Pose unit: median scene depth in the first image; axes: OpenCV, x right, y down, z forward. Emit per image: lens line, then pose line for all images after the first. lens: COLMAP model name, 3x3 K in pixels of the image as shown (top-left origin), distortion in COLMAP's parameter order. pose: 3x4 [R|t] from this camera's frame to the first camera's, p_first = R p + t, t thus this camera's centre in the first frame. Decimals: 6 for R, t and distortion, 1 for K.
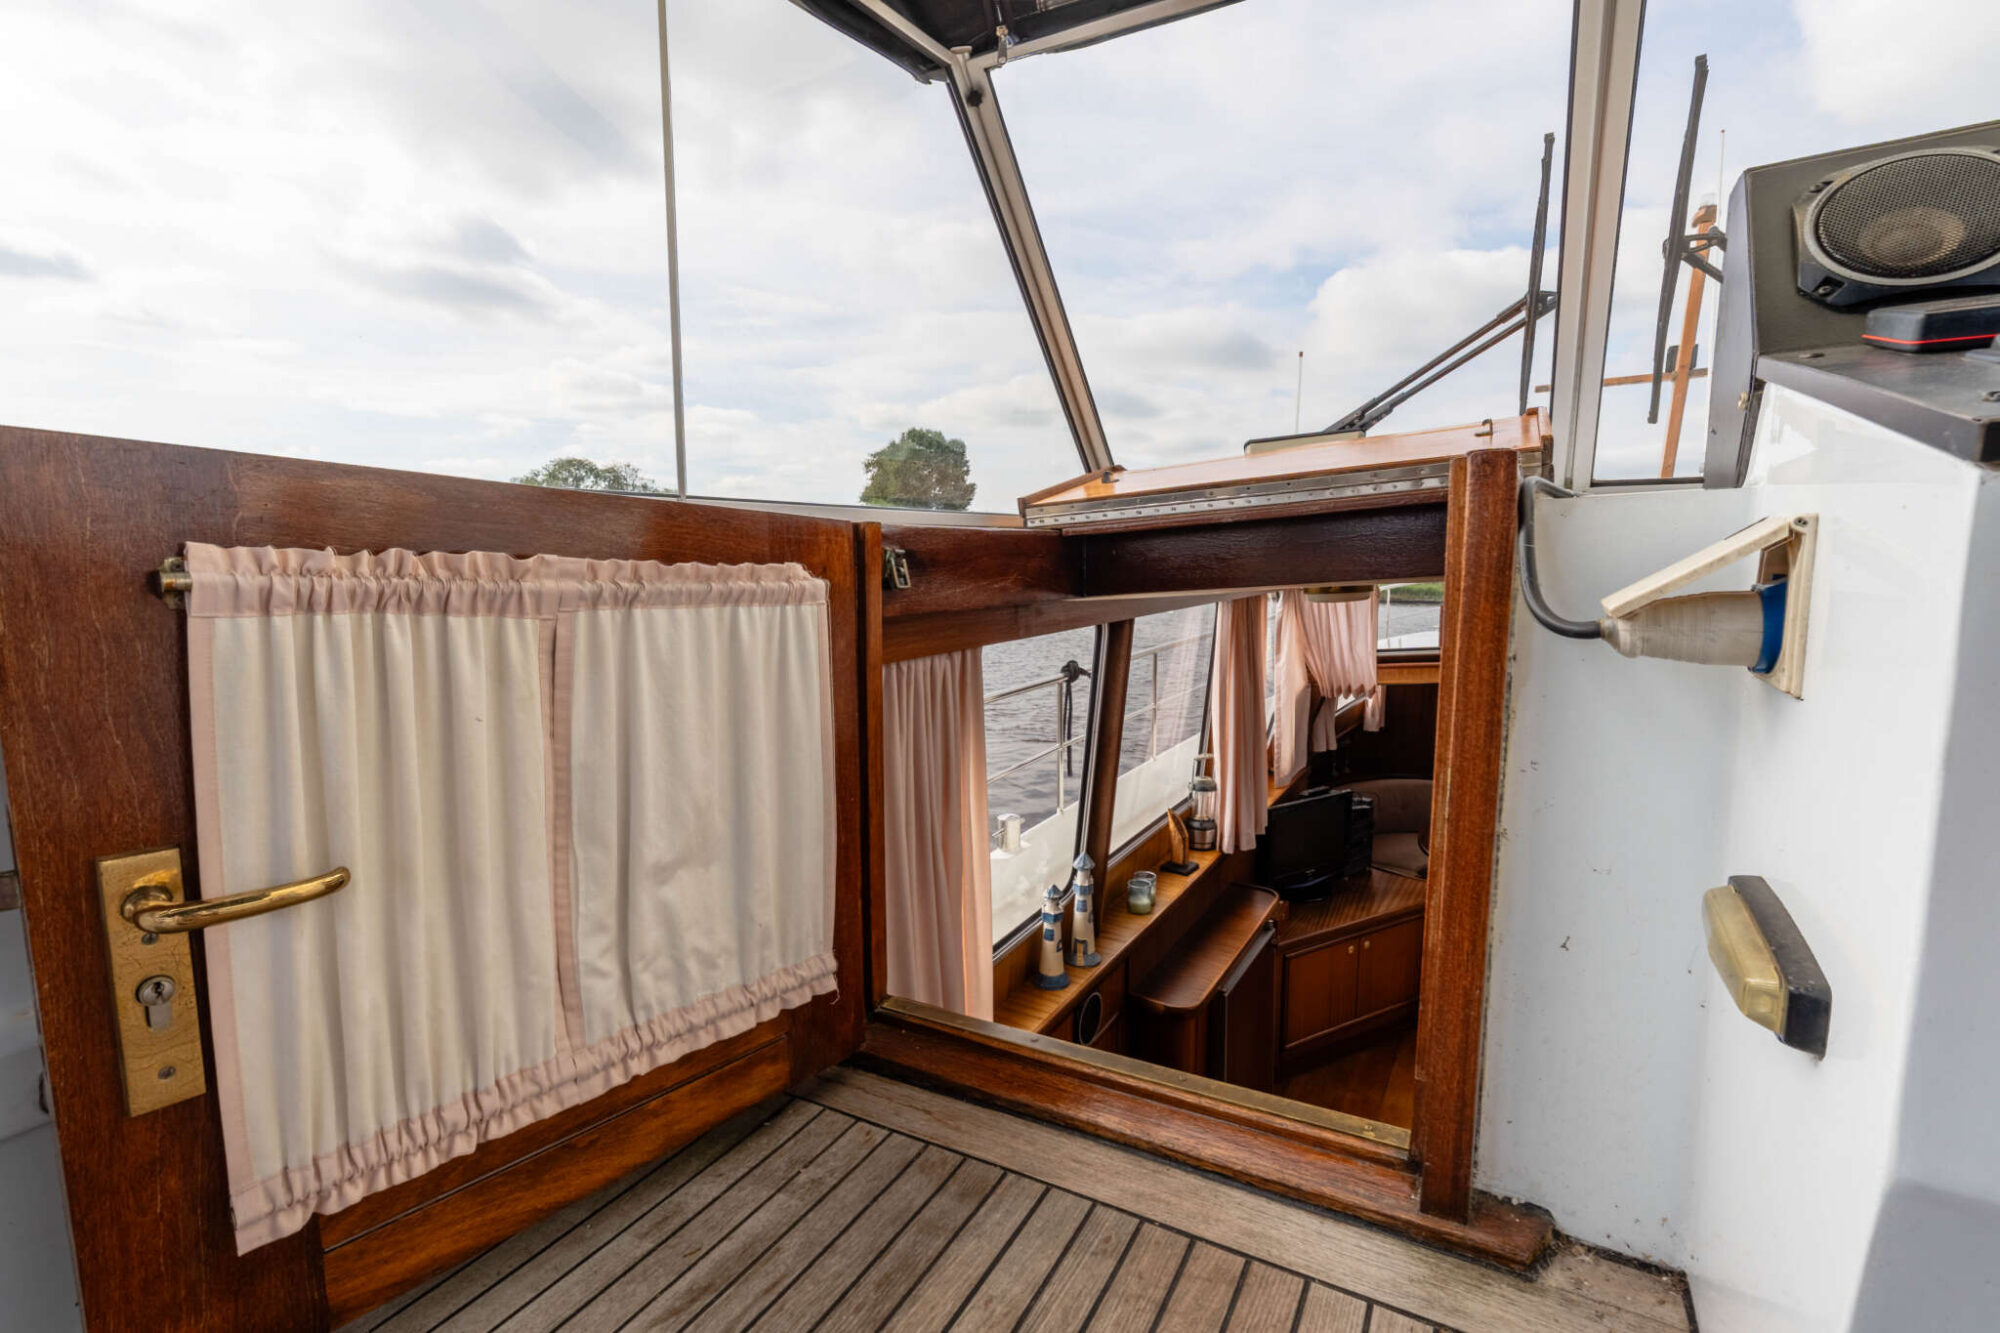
lens RADIAL K [[880.9, 0, 999.7], [0, 880.9, 660.7], [0, 0, 1]] dist [-0.003014, -0.000616]
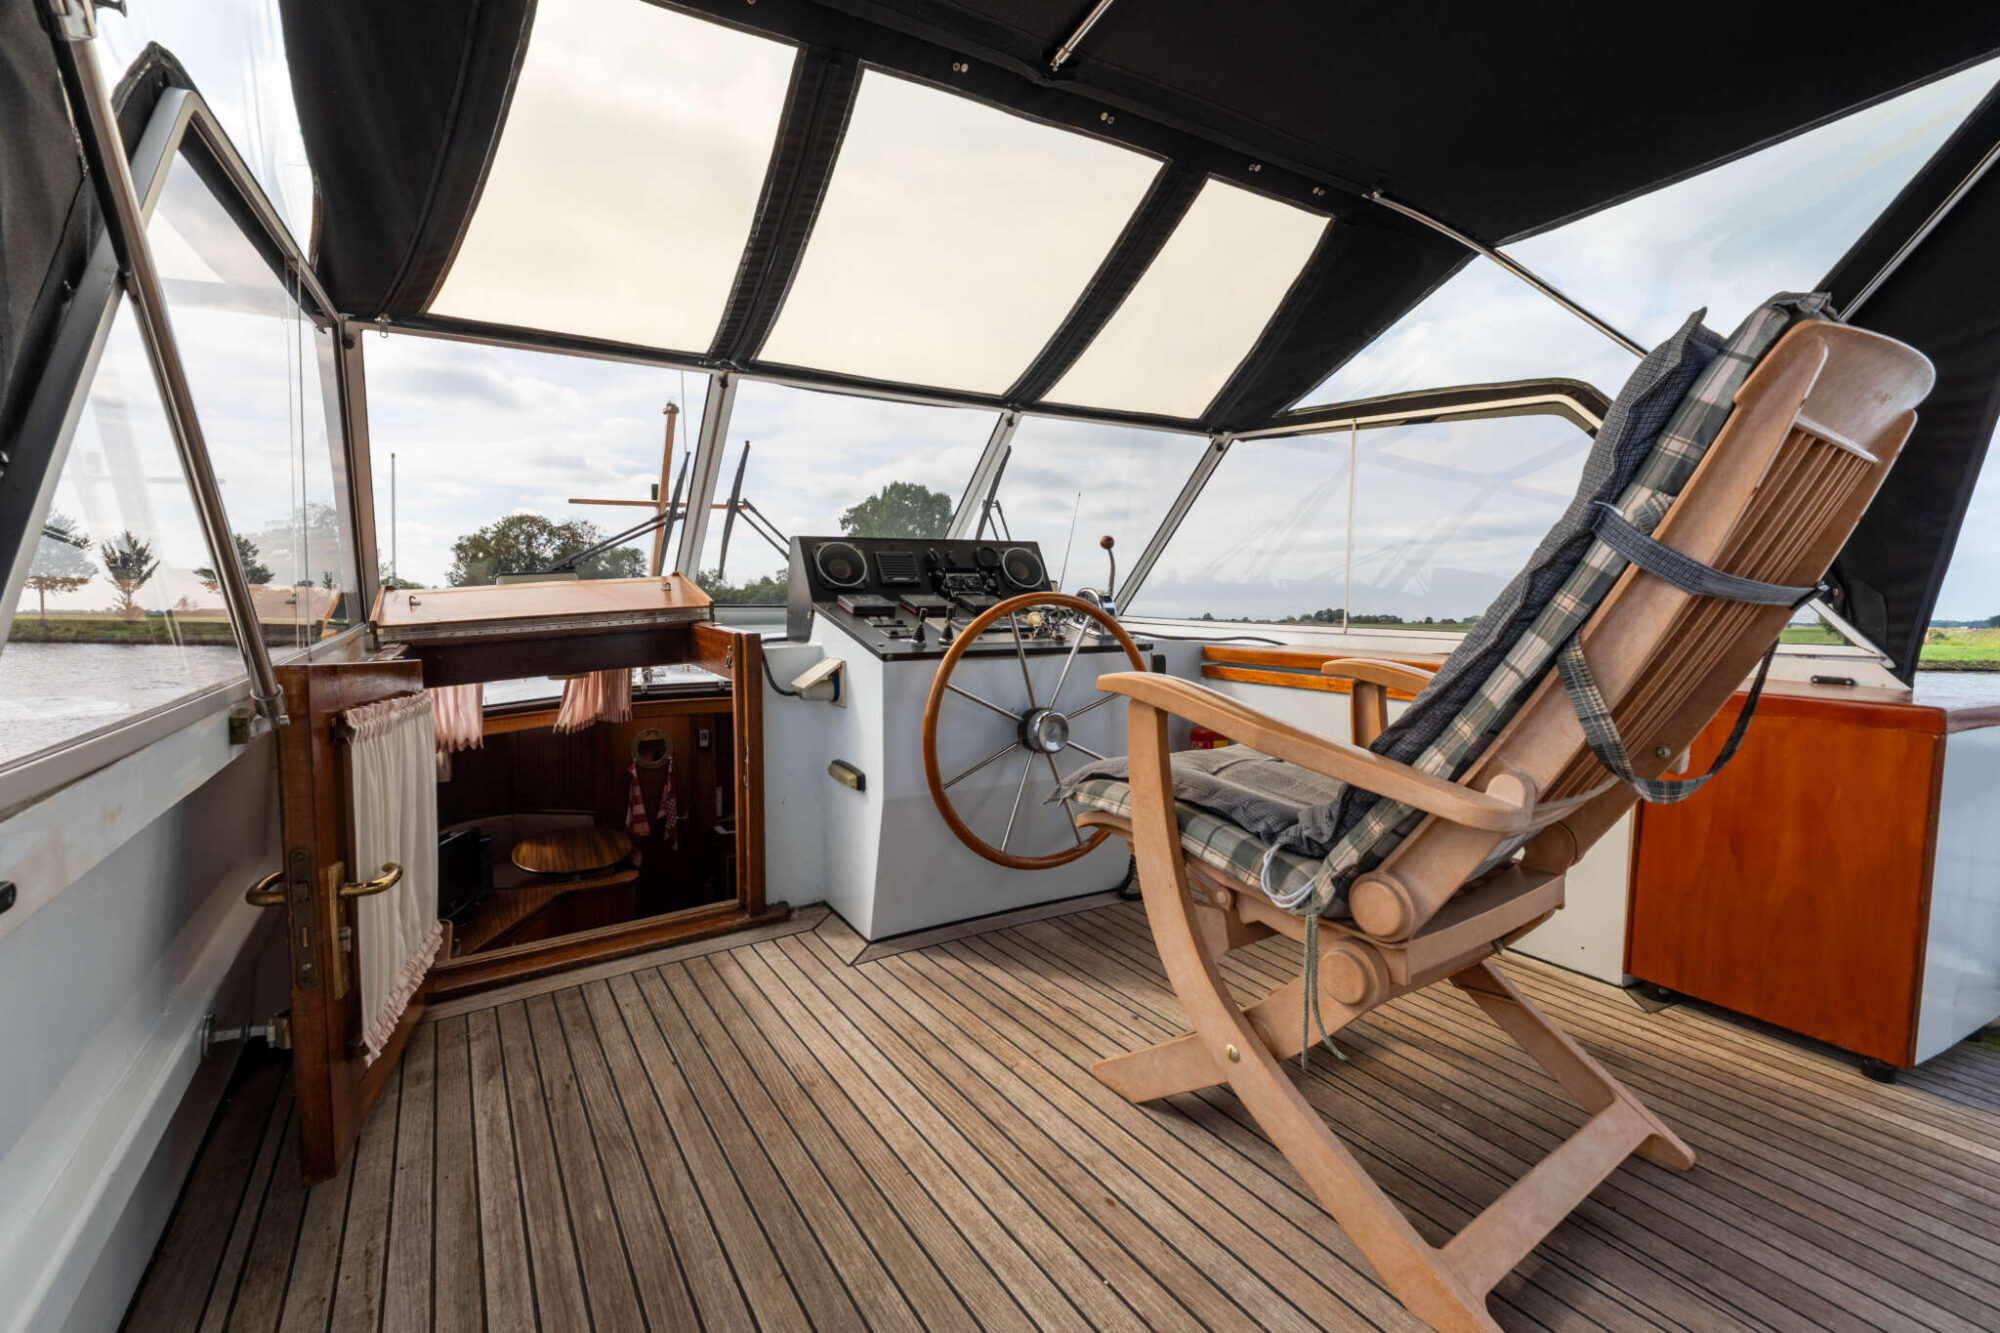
lens RADIAL K [[880.9, 0, 999.7], [0, 880.9, 660.7], [0, 0, 1]] dist [-0.003014, -0.000616]
pose [[0.470316, -0.051268, 0.881007, -1.365929], [0.100406, 0.994937, 0.004298, -0.066314], [-0.876767, 0.086437, 0.473083, -0.903612]]
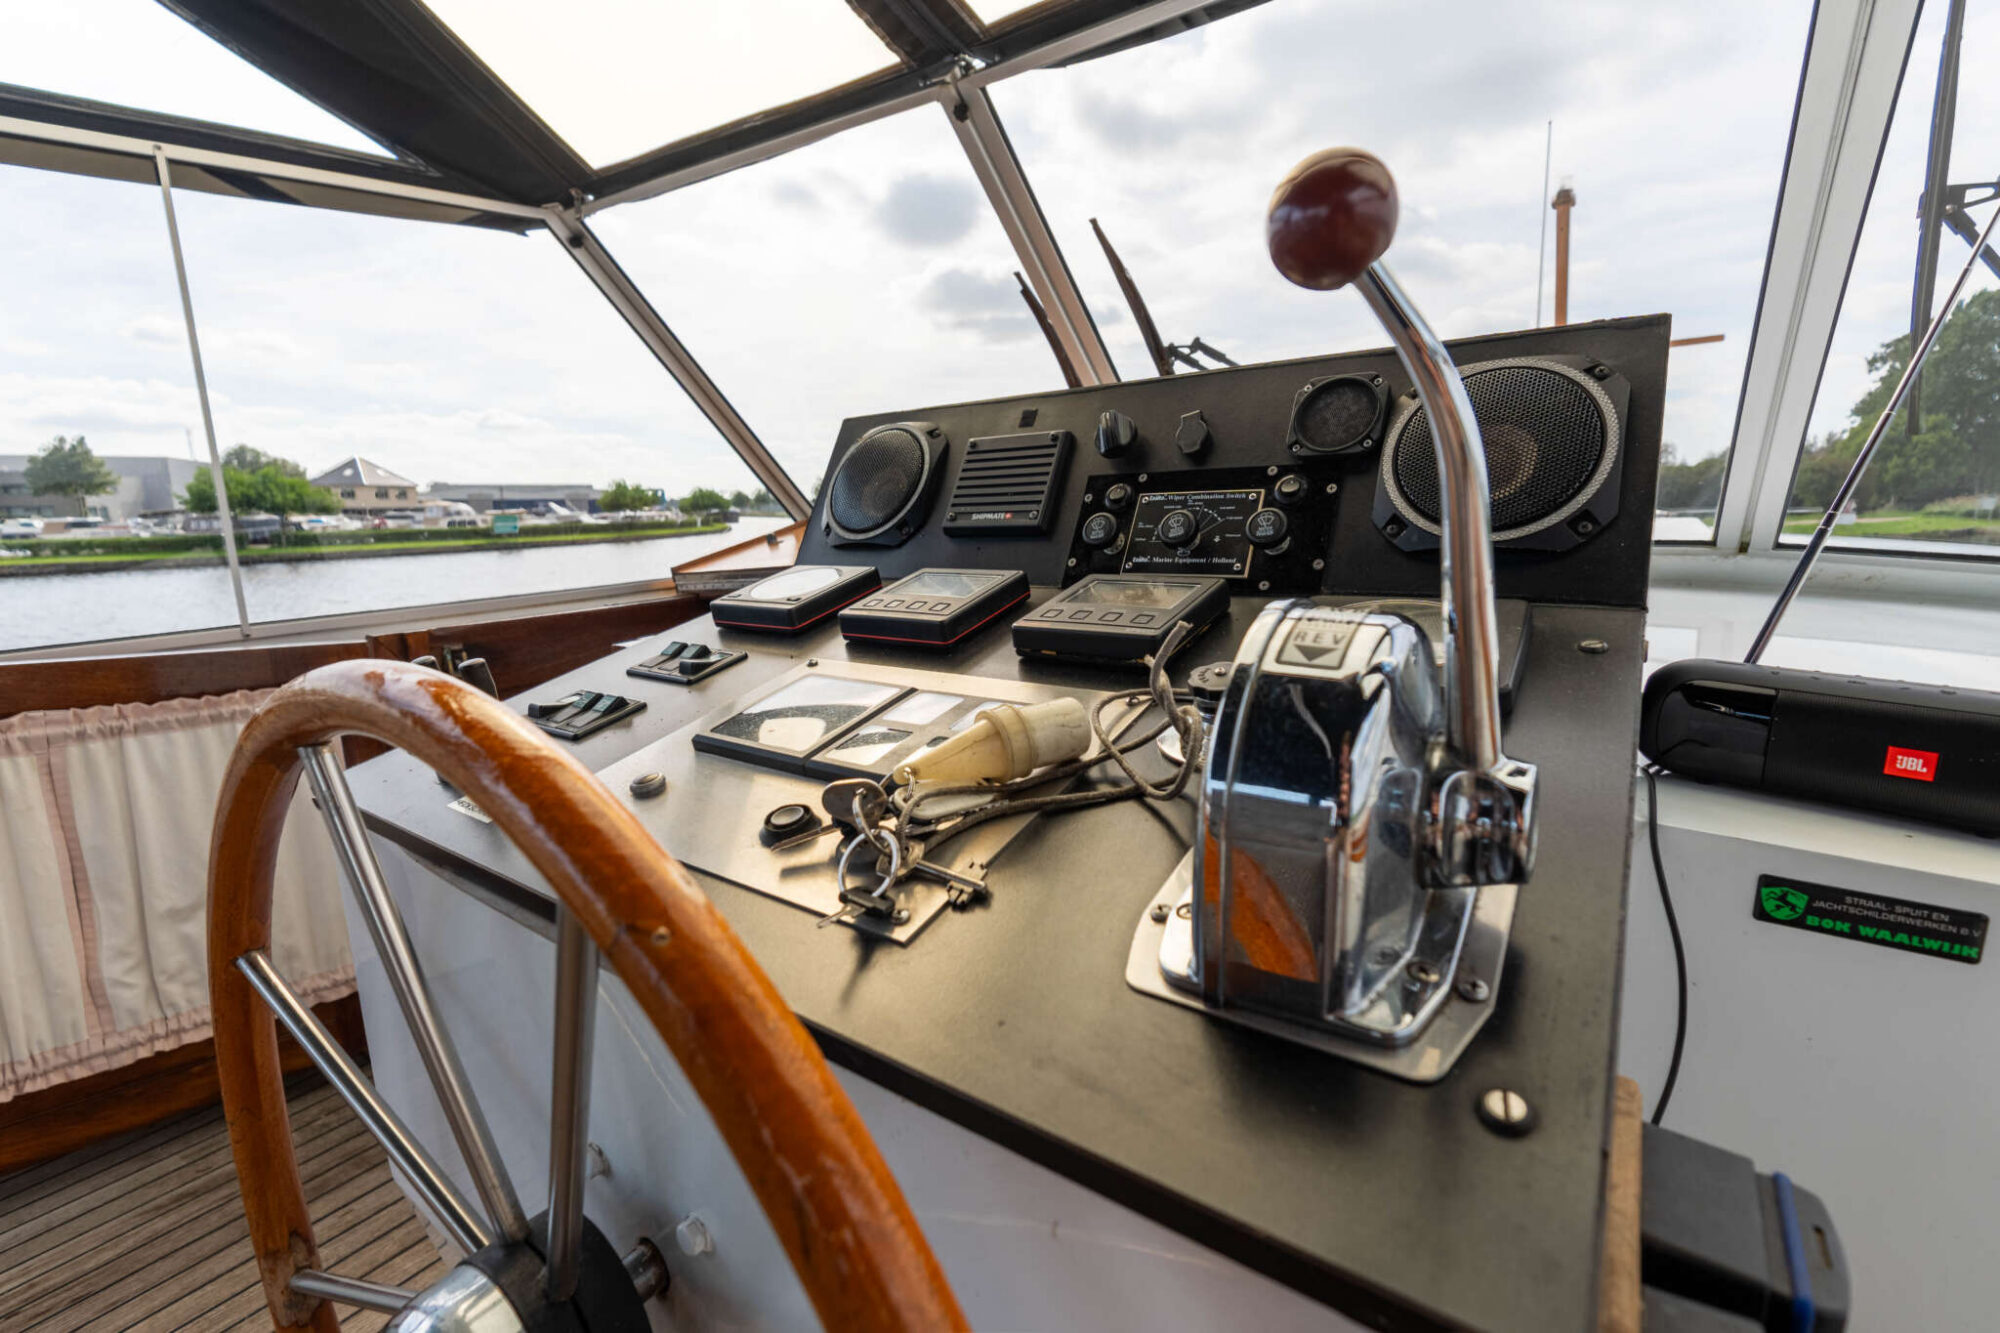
lens RADIAL K [[881.4, 0, 992.6], [0, 881.4, 659.6], [0, 0, 1]] dist [-0.002194, -0.000528]
pose [[0.995934, -0.003062, -0.090035, 1.072830], [0.008908, 0.997871, 0.064602, -0.253196], [0.089646, -0.065141, 0.993841, -0.275700]]
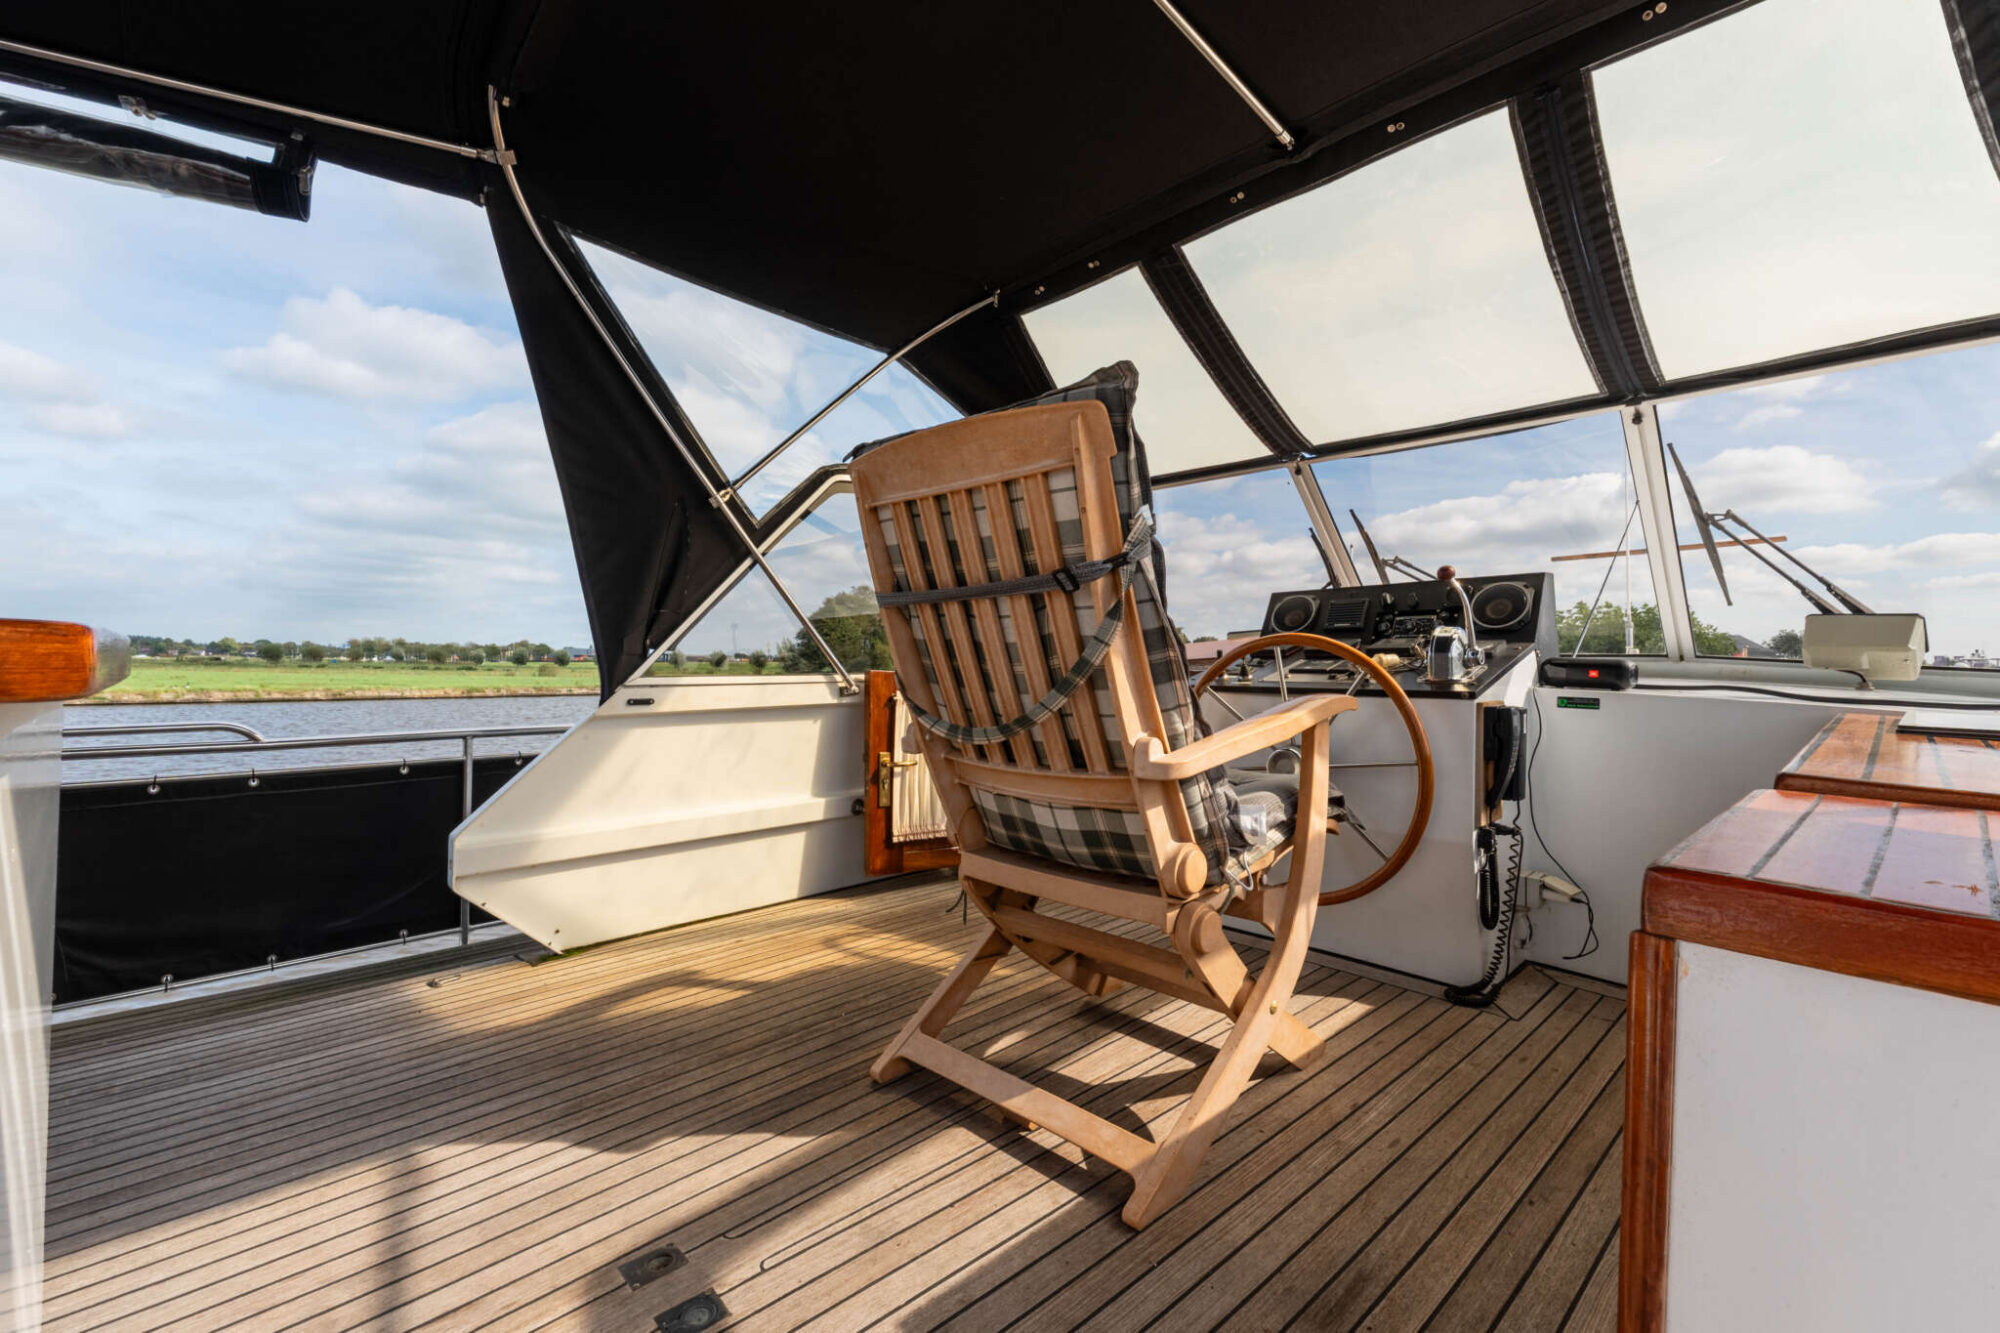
lens RADIAL K [[845.5, 0, 996.9], [0, 845.5, 664.5], [0, 0, 1]] dist [-0.003141, 0.000008]
pose [[0.964918, 0.008507, -0.262415, 0.606499], [-0.037102, 0.993863, -0.104208, 0.132061], [0.259918, 0.110288, 0.959312, -2.371172]]
